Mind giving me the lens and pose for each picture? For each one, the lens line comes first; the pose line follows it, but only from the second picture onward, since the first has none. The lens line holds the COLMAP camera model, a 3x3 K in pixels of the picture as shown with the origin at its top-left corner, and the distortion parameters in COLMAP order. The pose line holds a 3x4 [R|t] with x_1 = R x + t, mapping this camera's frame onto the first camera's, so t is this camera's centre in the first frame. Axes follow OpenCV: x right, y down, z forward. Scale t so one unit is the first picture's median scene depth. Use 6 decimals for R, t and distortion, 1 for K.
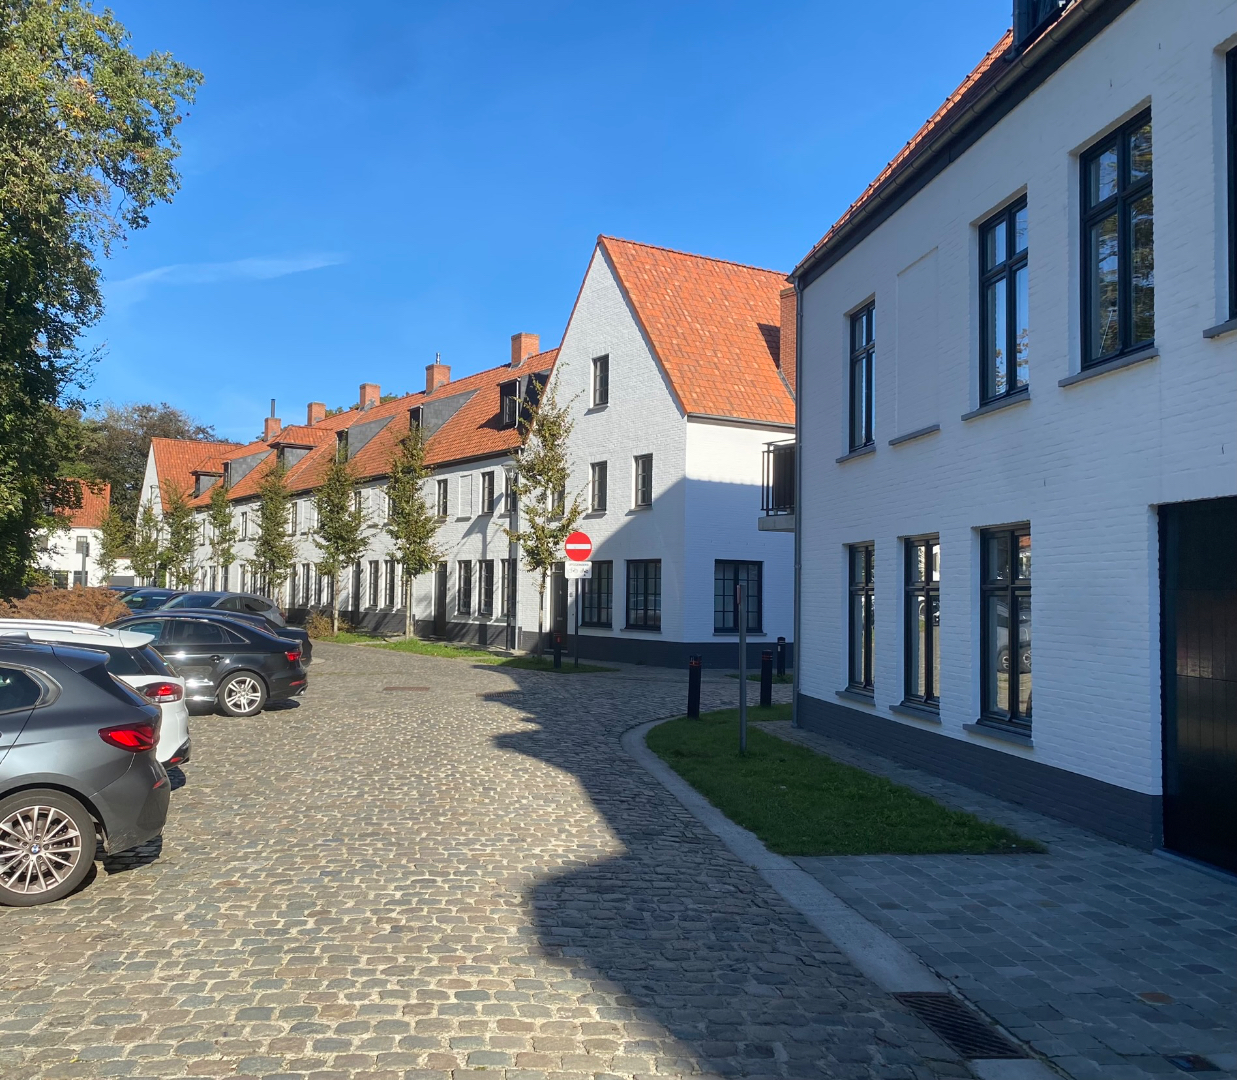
lens RADIAL K [[1342.6, 0, 618.5], [0, 1342.6, 540.0], [0, 0, 1]] dist [0.140924, -0.185544]
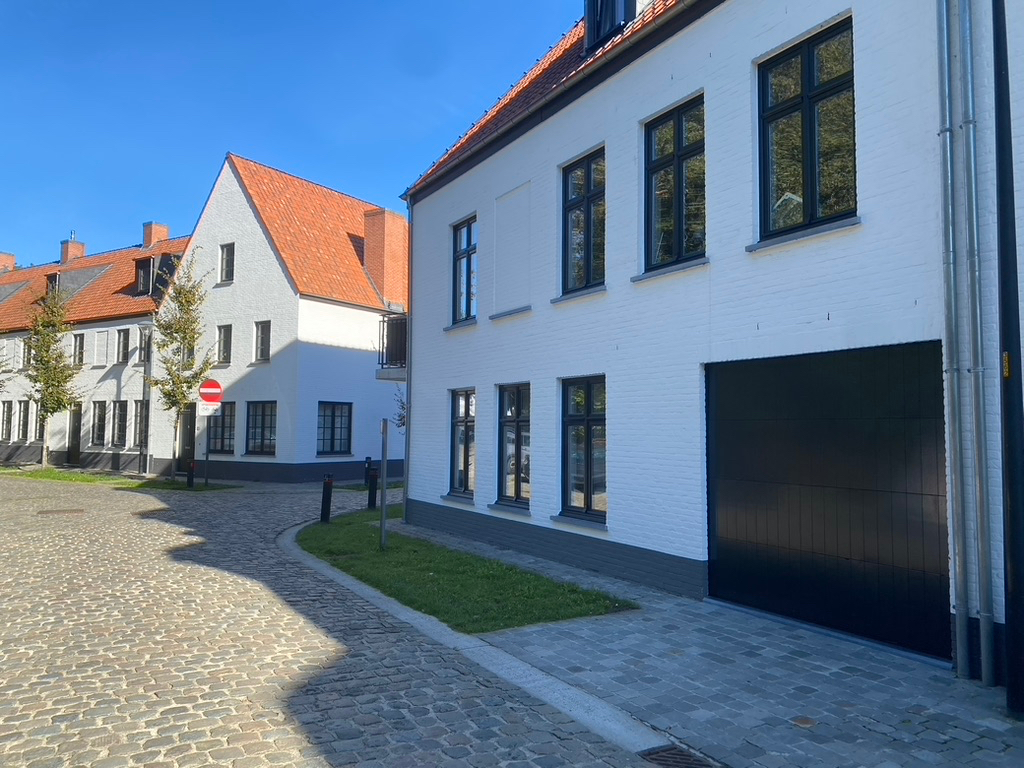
lens RADIAL K [[787.5, 0, 512.0], [0, 787.5, 384.0], [0, 0, 1]] dist [0.063221, -0.043312]
pose [[0.896676, 0.017911, 0.442324, -0.141163], [-0.011439, 0.999785, -0.017295, 0.011313], [-0.442539, 0.010448, 0.896688, 0.265727]]
